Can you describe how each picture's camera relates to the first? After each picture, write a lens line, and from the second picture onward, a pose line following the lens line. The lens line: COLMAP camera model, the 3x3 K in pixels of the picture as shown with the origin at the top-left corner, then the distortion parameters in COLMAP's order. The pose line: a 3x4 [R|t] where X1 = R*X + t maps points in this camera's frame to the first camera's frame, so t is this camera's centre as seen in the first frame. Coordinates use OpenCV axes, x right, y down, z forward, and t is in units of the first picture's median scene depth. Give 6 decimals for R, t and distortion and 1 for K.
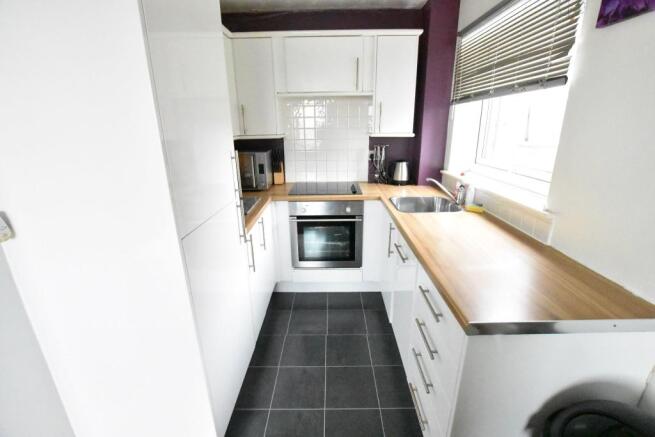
lens RADIAL K [[290.5, 0, 330.3], [0, 290.5, 218.5], [0, 0, 1]] dist [-0.029898, 0.005854]
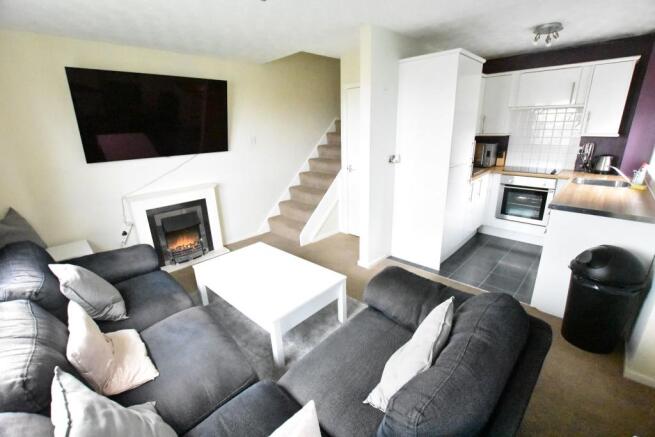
lens RADIAL K [[290.5, 0, 330.3], [0, 290.5, 218.5], [0, 0, 1]] dist [-0.029898, 0.005854]
pose [[0.727476, 0.200199, -0.656277, 0.262288], [-0.193481, 0.977525, 0.083725, 0.231290], [0.658289, 0.066070, 0.749861, -0.819298]]
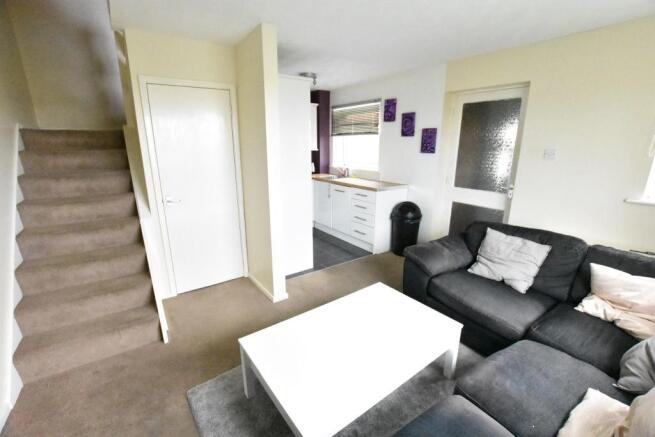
lens RADIAL K [[290.5, 0, 330.3], [0, 290.5, 218.5], [0, 0, 1]] dist [-0.029898, 0.005854]
pose [[0.804274, -0.136749, 0.578311, -0.978380], [0.171869, 0.985101, -0.006084, 0.252585], [-0.568862, 0.104287, 0.815794, -0.782337]]
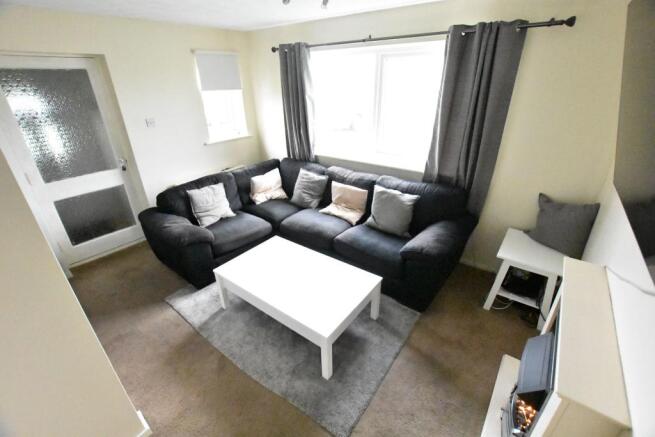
lens RADIAL K [[290.5, 0, 330.3], [0, 290.5, 218.5], [0, 0, 1]] dist [-0.029898, 0.005854]
pose [[-0.802171, -0.232754, 0.549862, -1.127525], [0.212583, 0.749225, 0.627272, -0.185806], [-0.557970, 0.620070, -0.551527, 0.172834]]
